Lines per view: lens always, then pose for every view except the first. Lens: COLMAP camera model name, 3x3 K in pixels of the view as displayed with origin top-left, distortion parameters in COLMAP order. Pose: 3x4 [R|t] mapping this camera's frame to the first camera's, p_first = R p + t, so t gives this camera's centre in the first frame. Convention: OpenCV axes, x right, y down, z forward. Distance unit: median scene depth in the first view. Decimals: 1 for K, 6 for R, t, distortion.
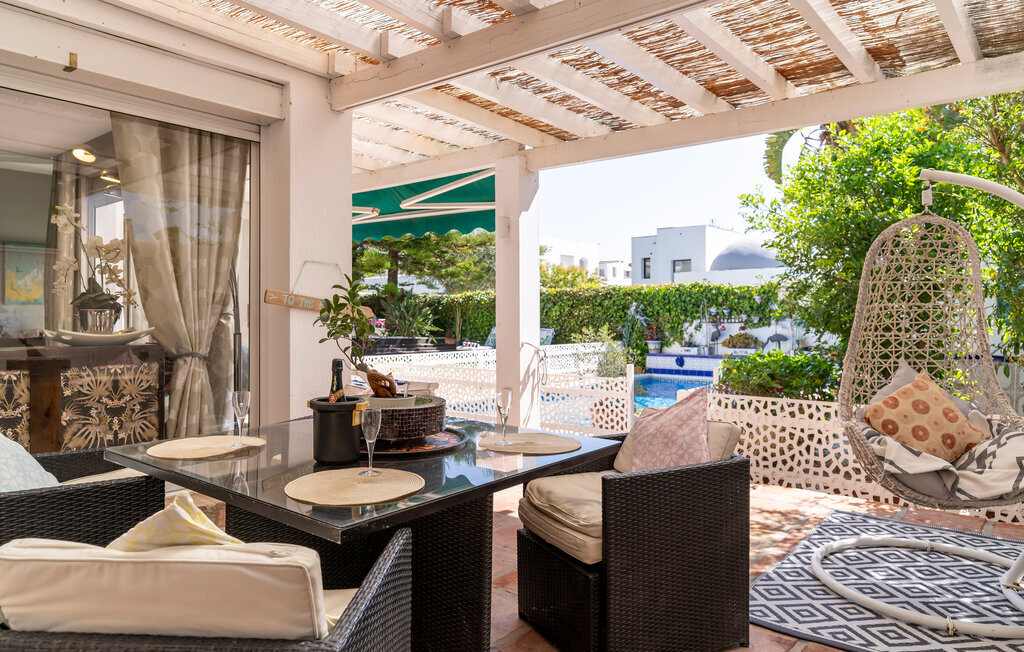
lens RADIAL K [[657.9, 0, 515.4], [0, 657.9, 310.4], [0, 0, 1]] dist [-0.022456, -0.000015]
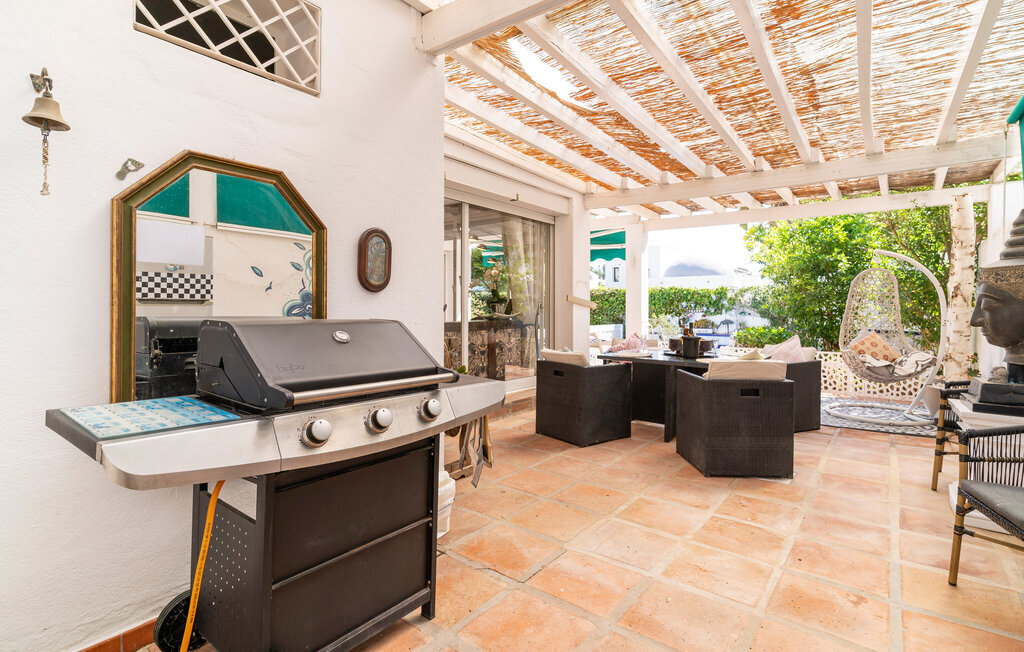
lens RADIAL K [[494.4, 0, 512.3], [0, 494.4, 308.6], [0, 0, 1]] dist [-0.001114, -0.000111]
pose [[0.999108, 0.004277, 0.042016, -0.456289], [-0.004754, 0.999925, 0.011264, -0.002995], [-0.041965, -0.011454, 0.999053, -0.452591]]
